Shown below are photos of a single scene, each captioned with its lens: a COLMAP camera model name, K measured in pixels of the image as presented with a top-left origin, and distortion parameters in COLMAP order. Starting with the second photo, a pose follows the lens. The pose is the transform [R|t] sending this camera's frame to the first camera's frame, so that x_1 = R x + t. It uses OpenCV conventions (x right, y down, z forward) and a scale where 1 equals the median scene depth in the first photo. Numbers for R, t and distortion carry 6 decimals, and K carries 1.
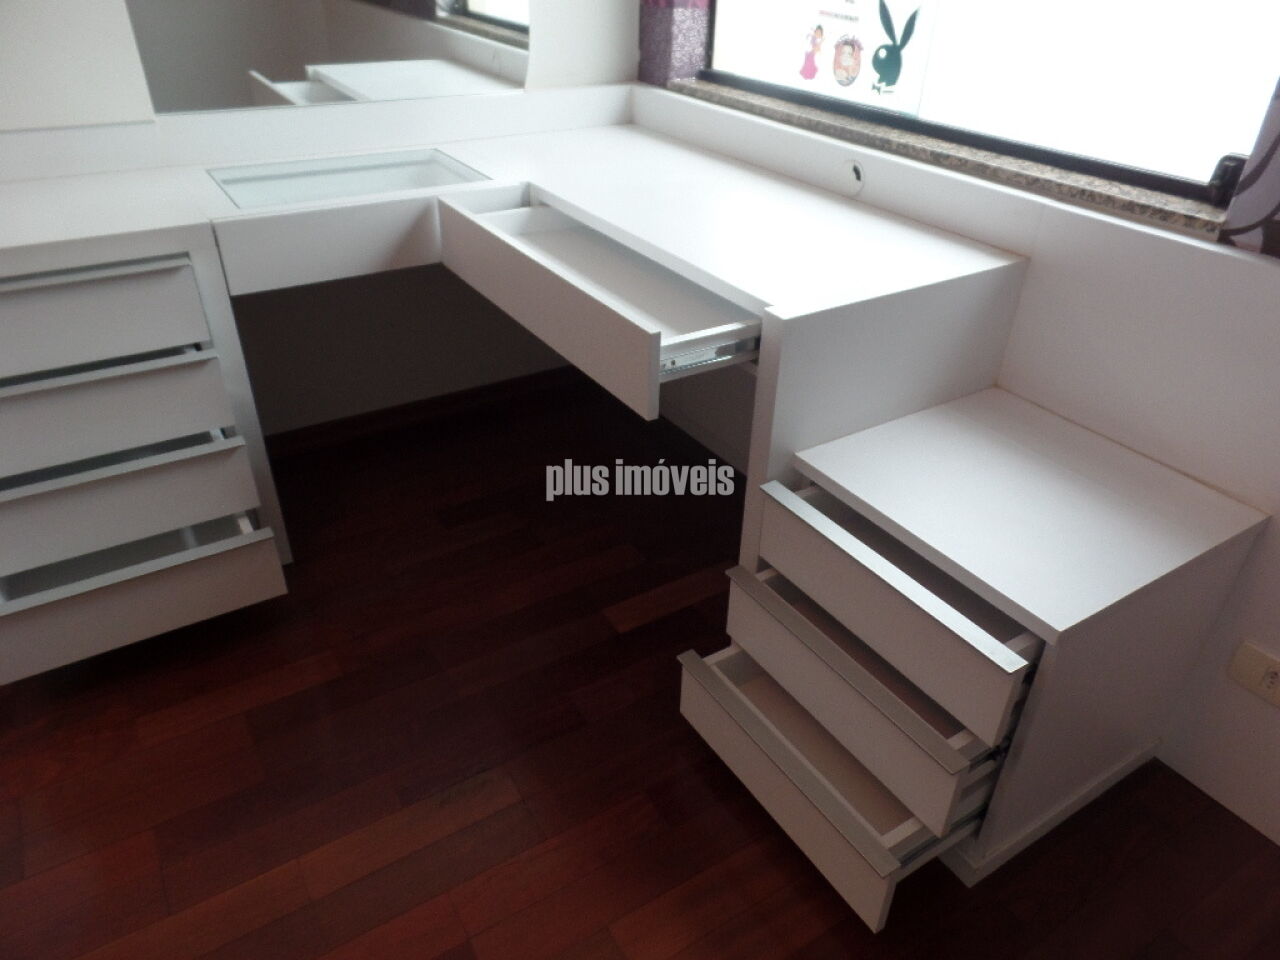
lens RADIAL K [[888.0, 0, 648.7], [0, 888.0, 478.9], [0, 0, 1]] dist [0.007101, 0.003575]
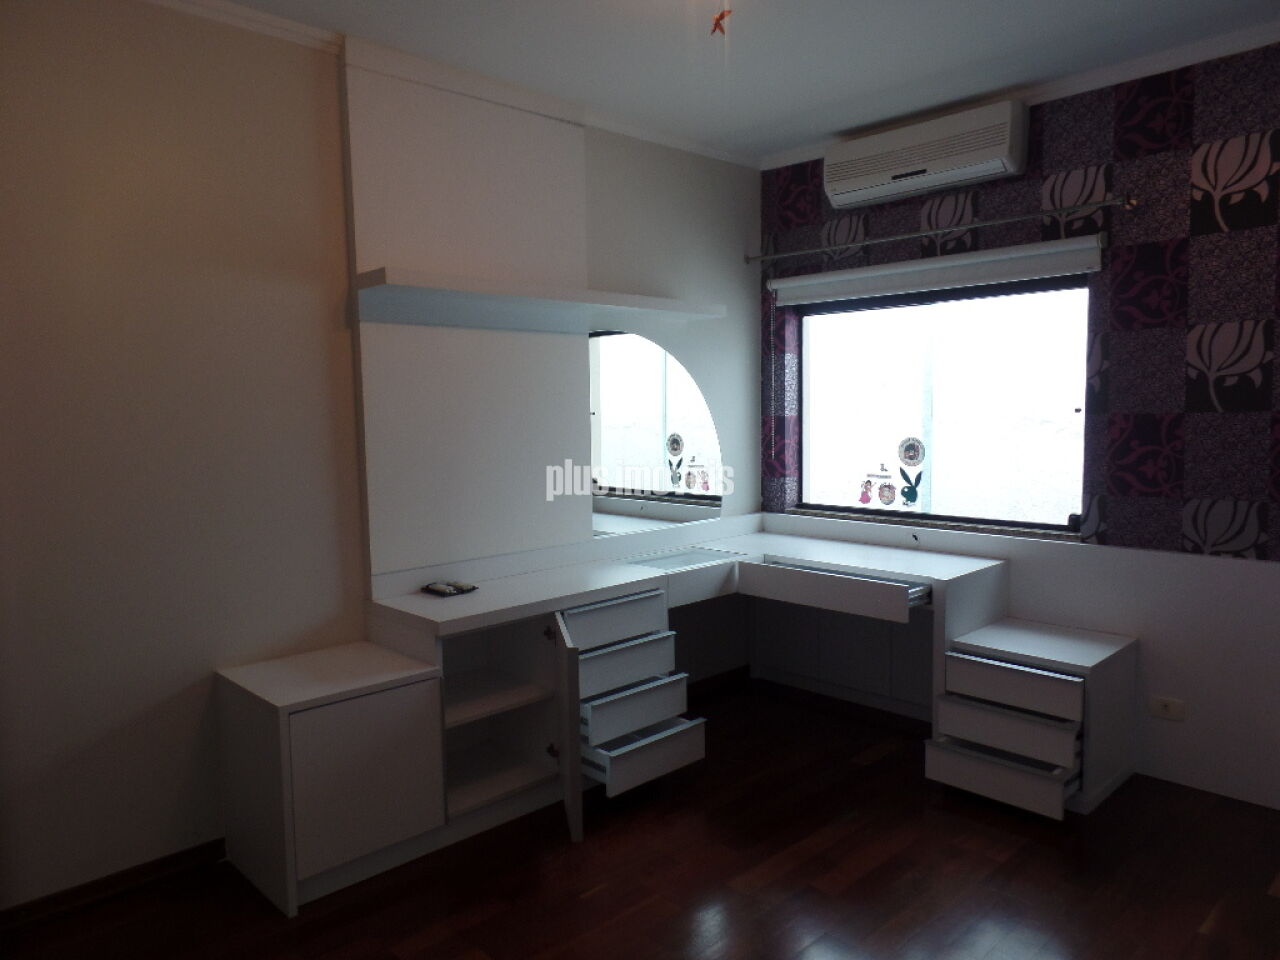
lens RADIAL K [[878.1, 0, 640.0], [0, 878.1, 480.0], [0, 0, 1]] dist [0.006396, 0.003460]
pose [[0.979931, -0.055025, 0.191594, -0.813733], [0.137273, 0.883204, -0.448450, 0.401645], [-0.144540, 0.465750, 0.873032, -0.848118]]
